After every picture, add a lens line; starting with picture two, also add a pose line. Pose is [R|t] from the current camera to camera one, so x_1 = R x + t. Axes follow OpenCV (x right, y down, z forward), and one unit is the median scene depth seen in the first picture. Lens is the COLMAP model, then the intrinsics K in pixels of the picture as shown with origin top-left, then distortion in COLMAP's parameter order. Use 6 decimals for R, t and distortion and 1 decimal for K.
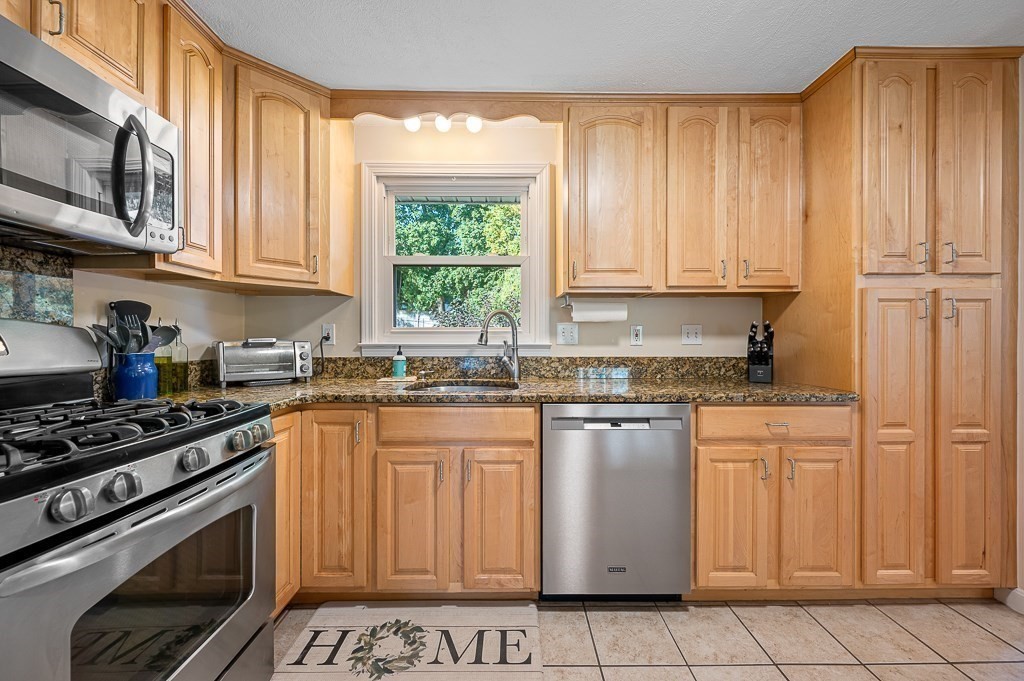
lens RADIAL K [[403.4, 0, 517.9], [0, 403.4, 339.1], [0, 0, 1]] dist [0.000792, 0.000351]
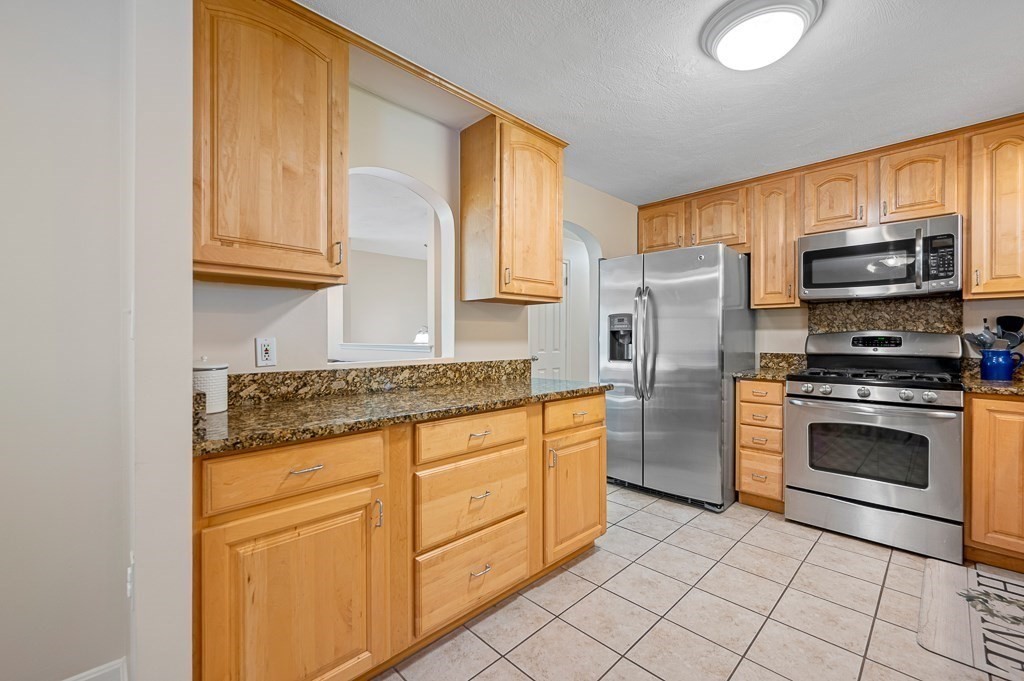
lens RADIAL K [[436.0, 0, 504.3], [0, 436.0, 338.8], [0, 0, 1]] dist [-0.000040, 0.000239]
pose [[-0.725025, 0.000792, -0.688722, 1.365078], [-0.004764, 0.999970, 0.006165, -0.007939], [0.688706, 0.007751, -0.724999, 0.784779]]
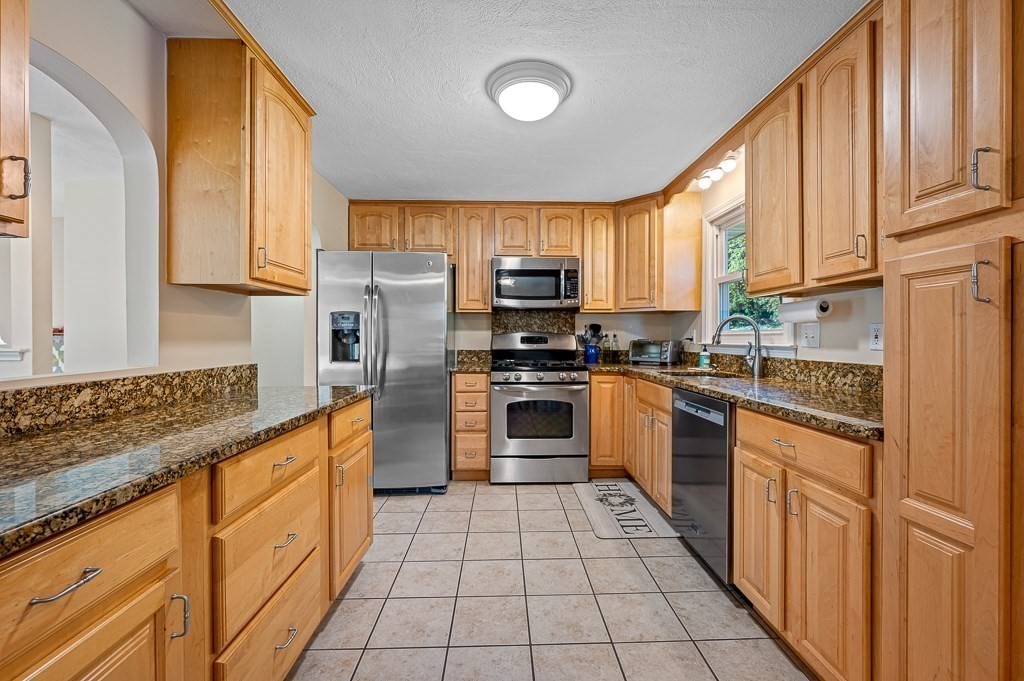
lens RADIAL K [[436.0, 0, 524.6], [0, 436.0, 339.2], [0, 0, 1]] dist [-0.000040, 0.000239]
pose [[0.036740, 0.003004, -0.999320, 1.500711], [-0.005974, 0.999978, 0.002786, -0.004327], [0.999307, 0.005868, 0.036757, 0.419352]]
